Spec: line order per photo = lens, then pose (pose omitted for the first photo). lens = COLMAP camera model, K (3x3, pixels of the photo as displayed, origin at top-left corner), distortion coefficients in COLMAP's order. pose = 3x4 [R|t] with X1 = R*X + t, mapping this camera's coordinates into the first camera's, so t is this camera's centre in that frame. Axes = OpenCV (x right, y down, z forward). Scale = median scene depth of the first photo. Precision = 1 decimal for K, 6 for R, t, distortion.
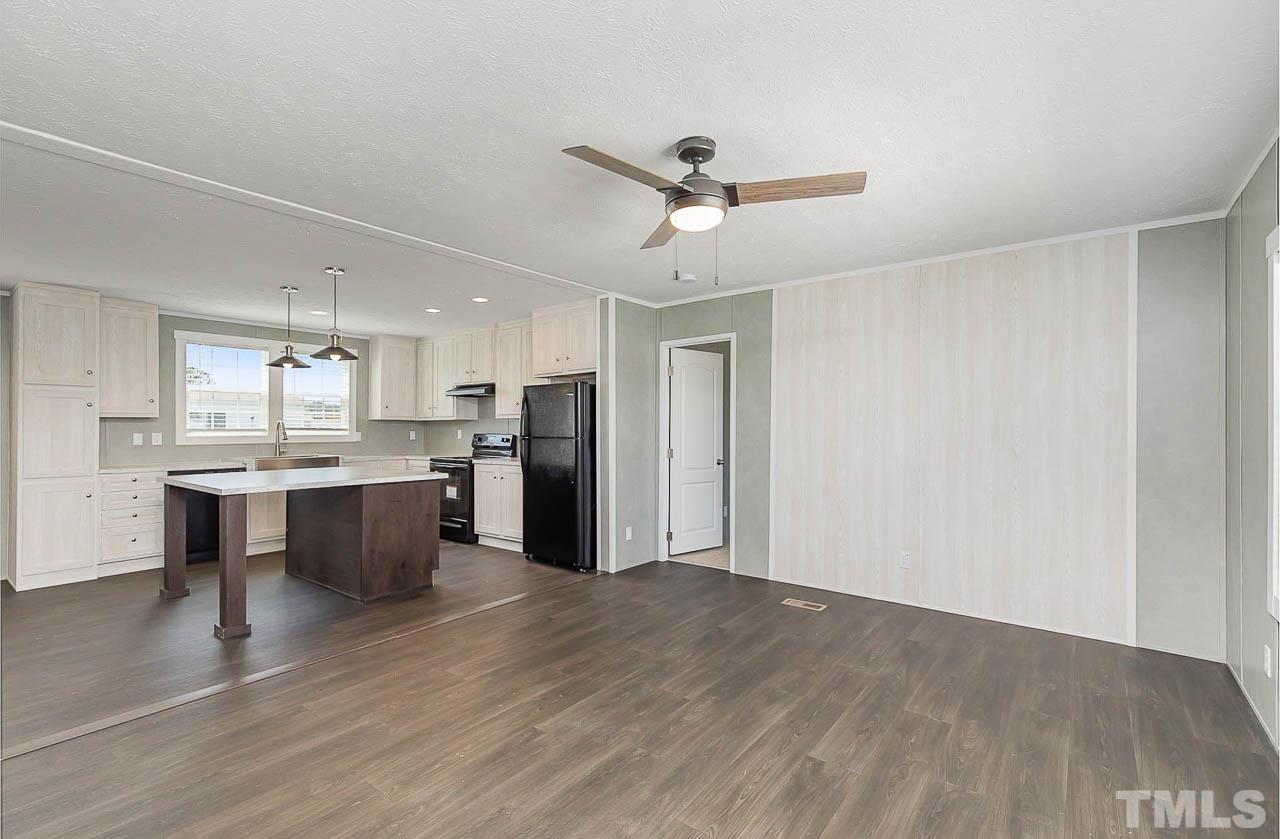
lens RADIAL K [[567.2, 0, 644.5], [0, 567.2, 425.3], [0, 0, 1]] dist [0.000481, -0.000158]
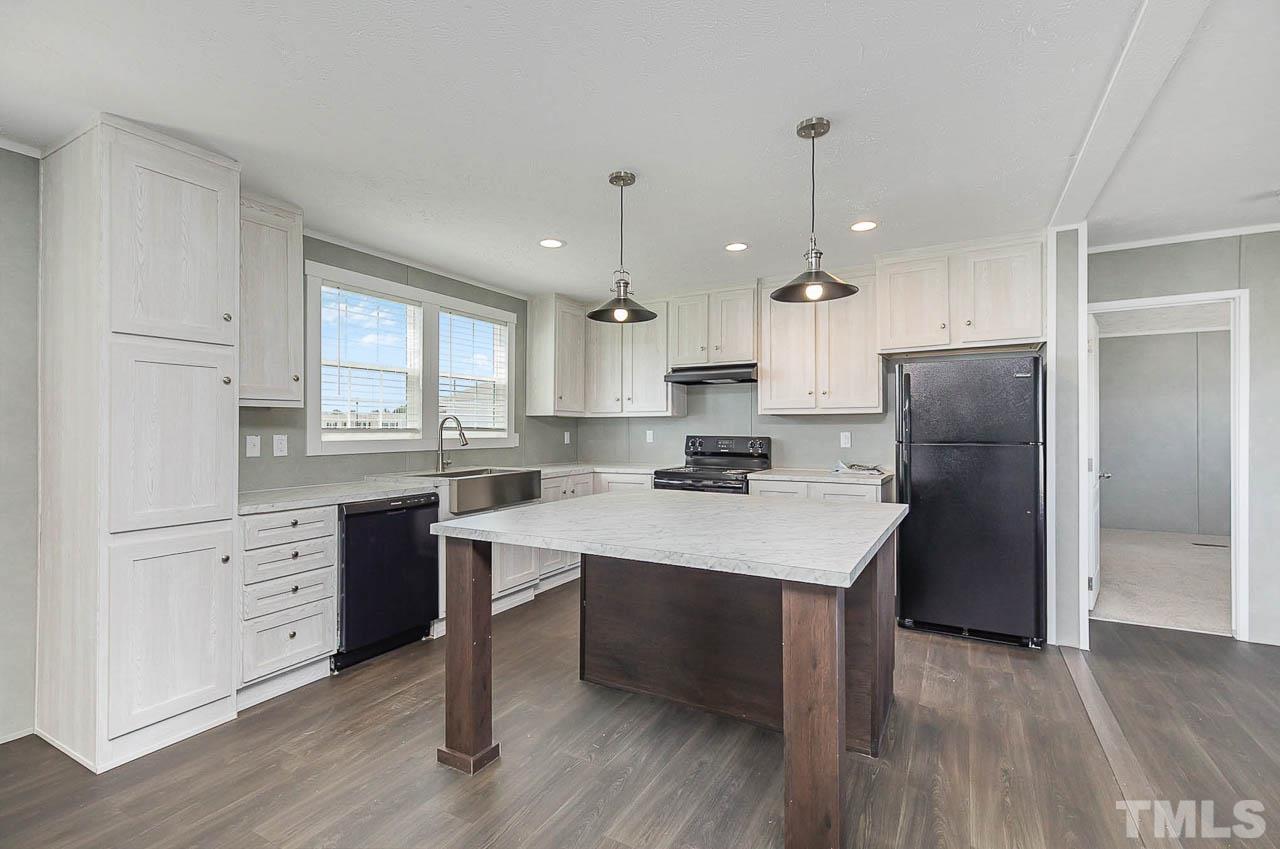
lens RADIAL K [[576.8, 0, 643.4], [0, 576.8, 420.8], [0, 0, 1]] dist [0.004441, 0.000267]
pose [[0.989164, 0.002568, 0.146789, -0.503904], [-0.001097, 0.999948, -0.010102, 0.003931], [-0.146808, 0.009832, 0.989116, 0.315293]]
